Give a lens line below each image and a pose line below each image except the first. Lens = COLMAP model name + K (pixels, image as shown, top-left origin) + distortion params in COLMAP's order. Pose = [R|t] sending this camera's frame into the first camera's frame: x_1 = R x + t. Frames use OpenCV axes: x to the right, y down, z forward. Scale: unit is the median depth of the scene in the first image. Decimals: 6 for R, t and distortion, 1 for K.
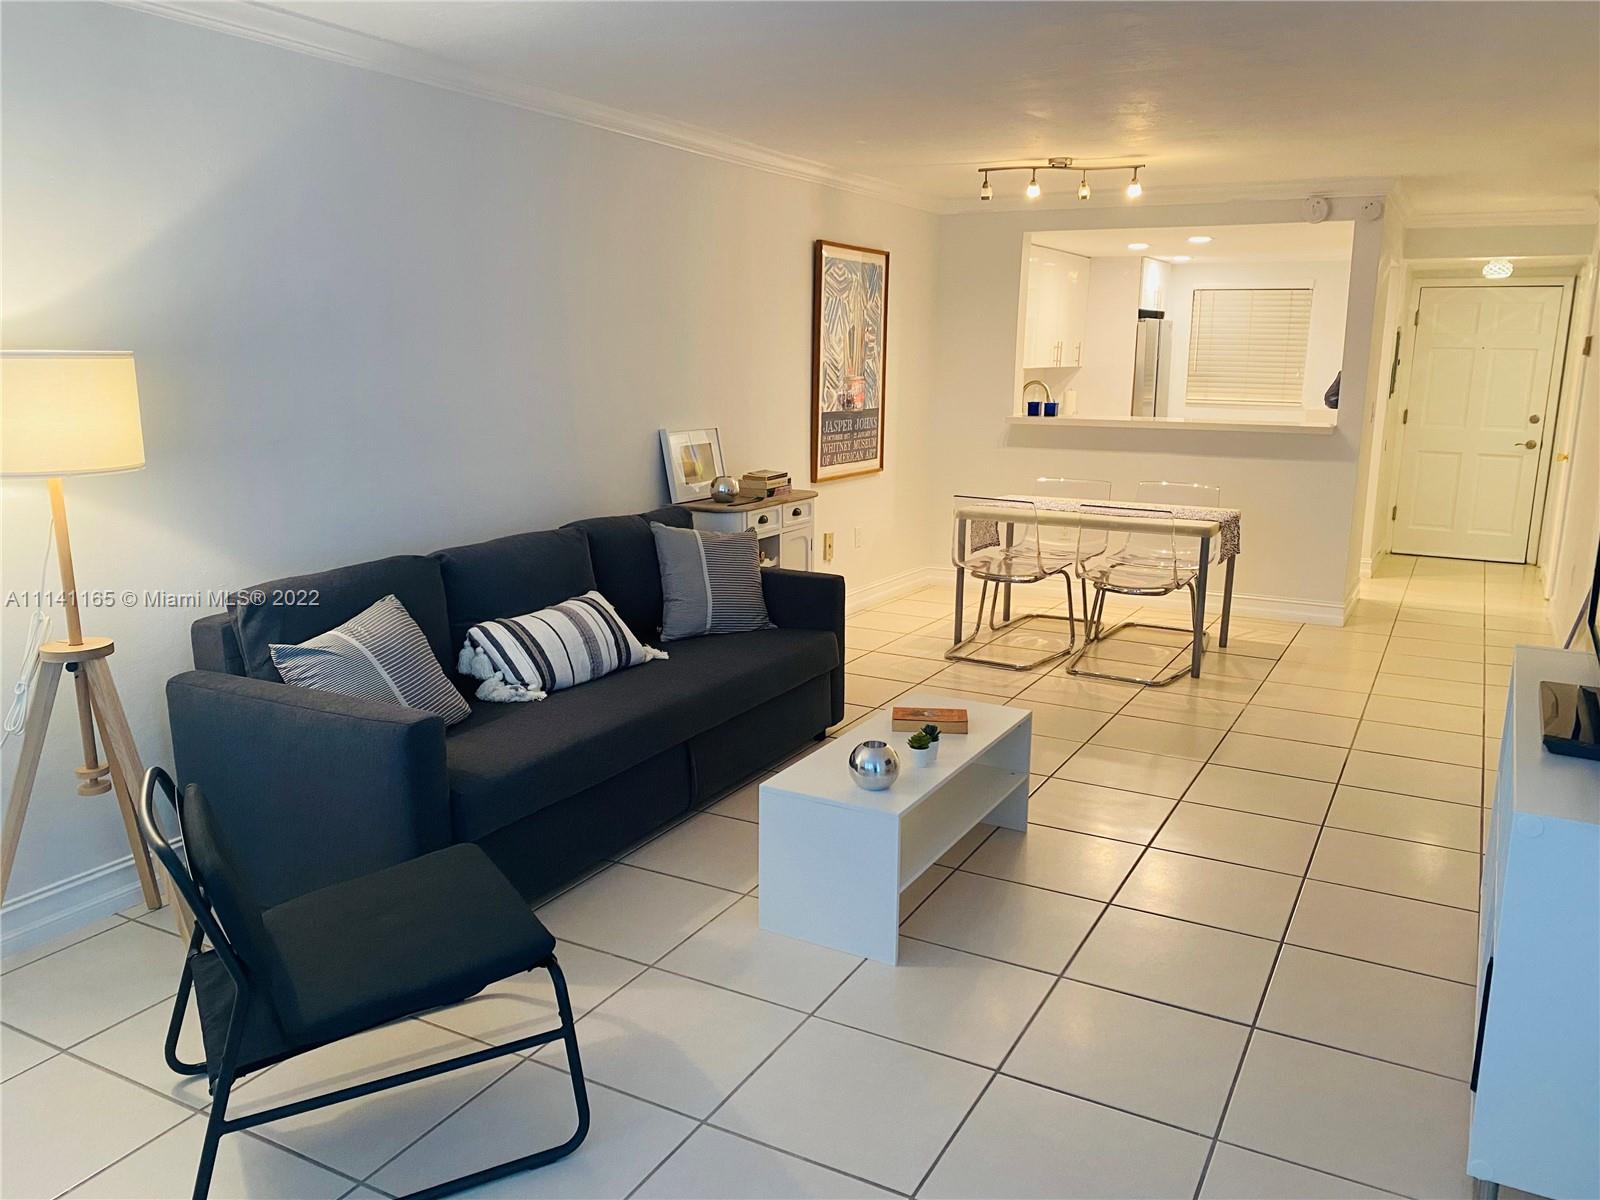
lens RADIAL K [[1217.1, 0, 813.9], [0, 1217.1, 606.6], [0, 0, 1]] dist [0.036602, -0.058610]
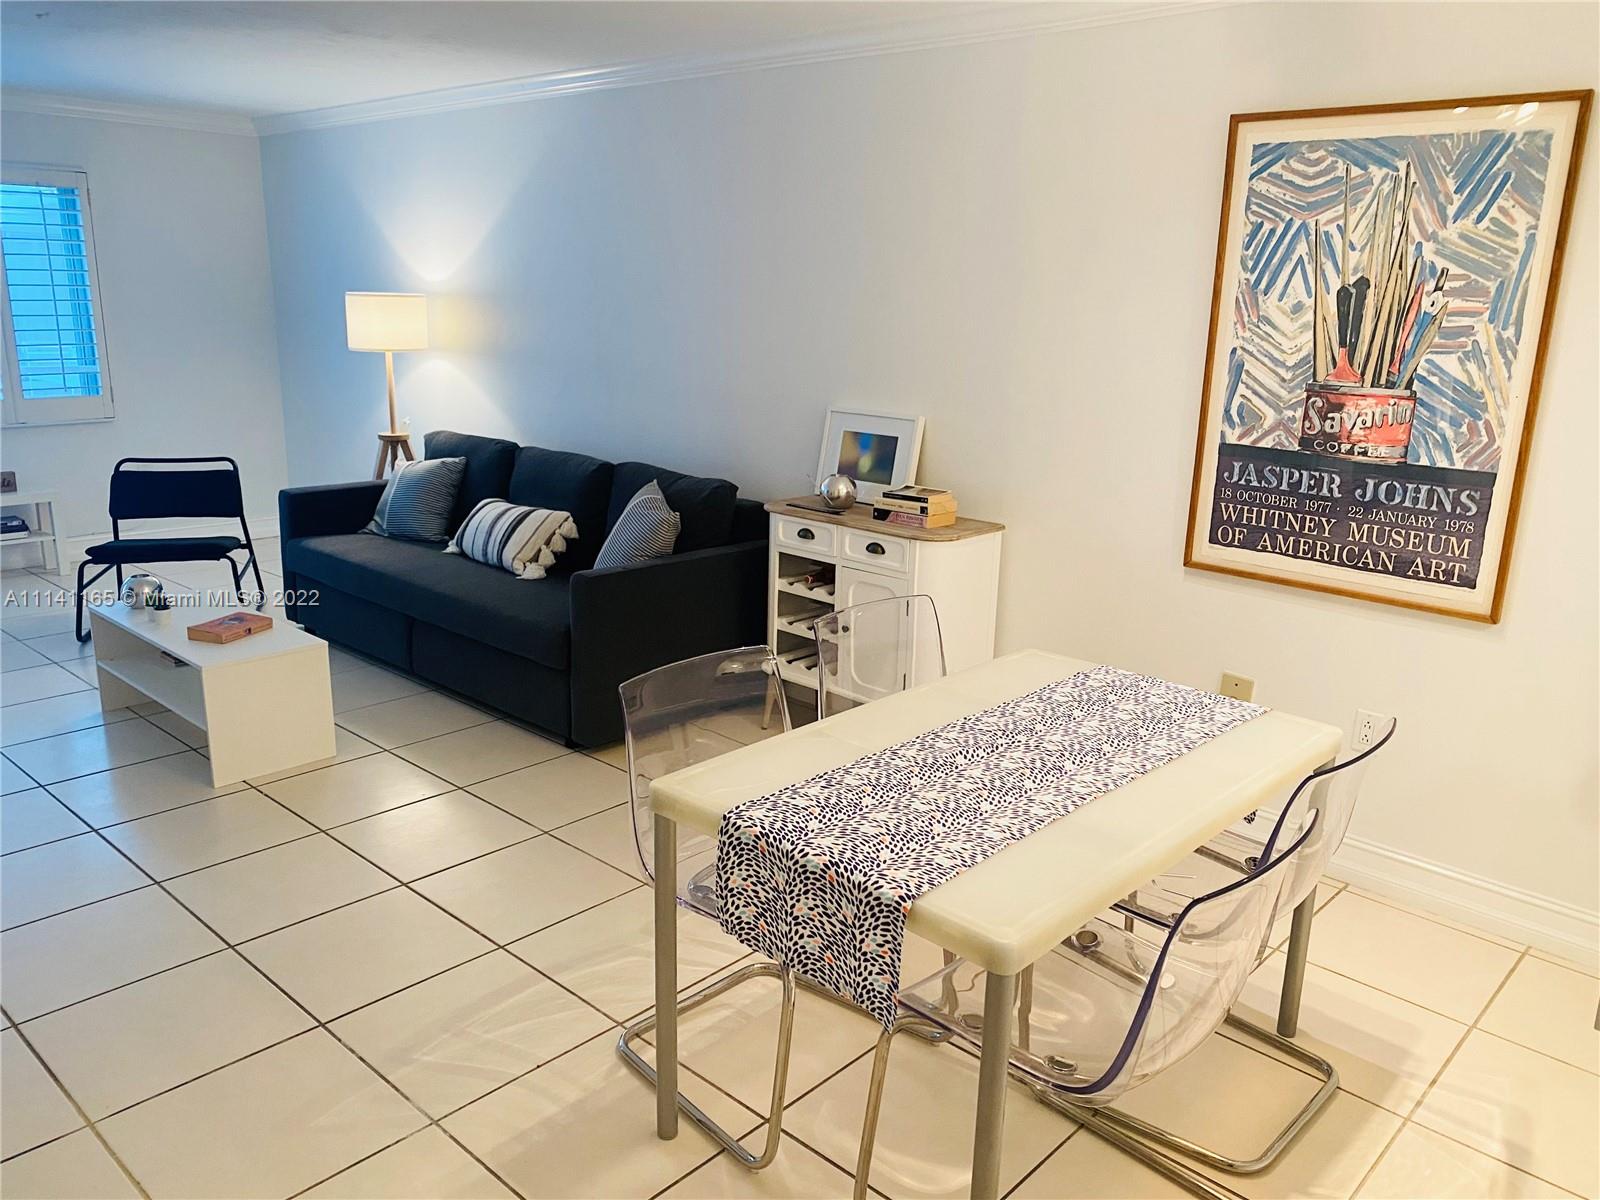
lens RADIAL K [[1217.1, 0, 808.1], [0, 1217.1, 608.0], [0, 0, 1]] dist [0.036602, -0.058610]
pose [[-0.241467, 0.228151, -0.943208, 0.566677], [-0.233277, 0.929820, 0.284633, -0.201802], [0.941953, 0.288758, -0.171299, 0.938373]]
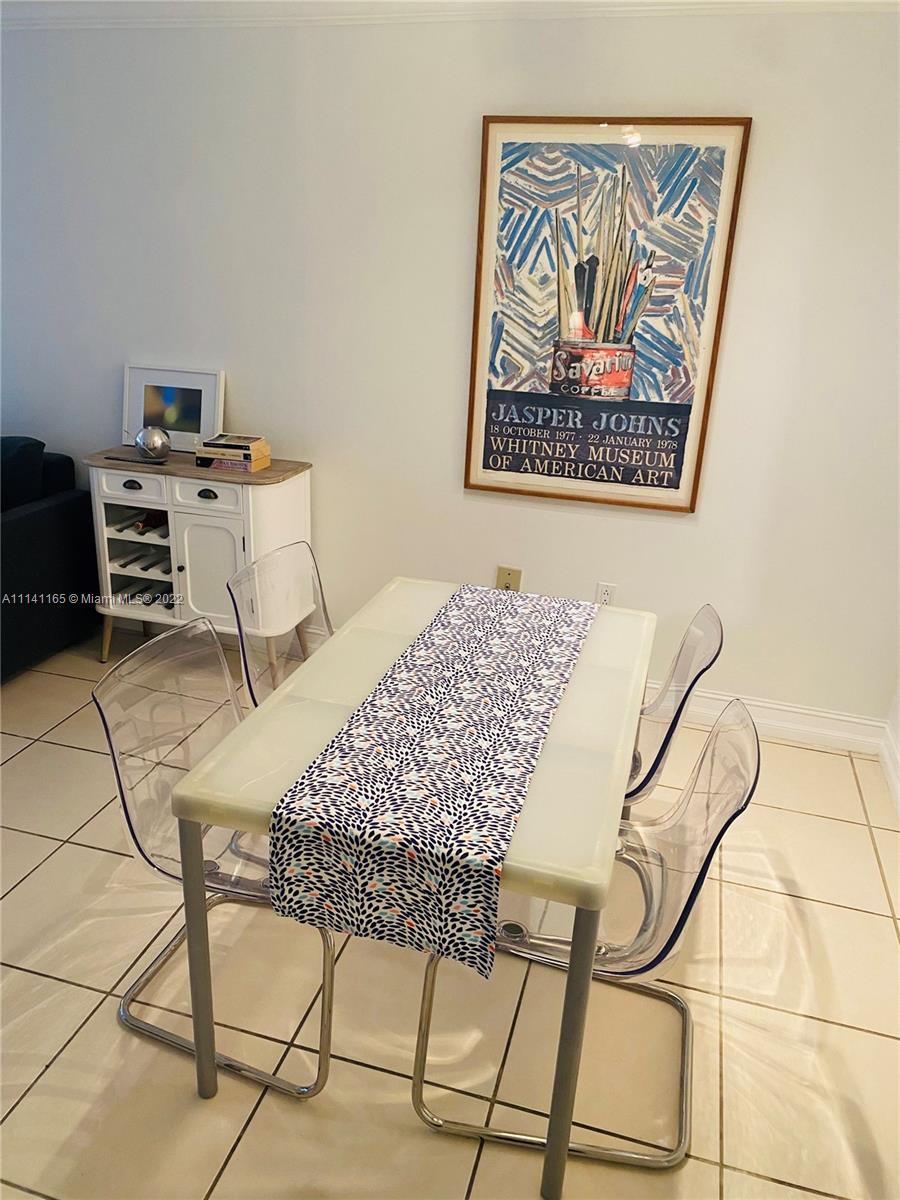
lens RADIAL K [[912.8, 0, 438.0], [0, 912.8, 592.7], [0, 0, 1]] dist [0.036602, -0.058610]
pose [[0.219725, 0.334948, -0.916259, 0.499640], [-0.242763, 0.928440, 0.281185, -0.189713], [0.944874, 0.160650, 0.285314, 0.843535]]
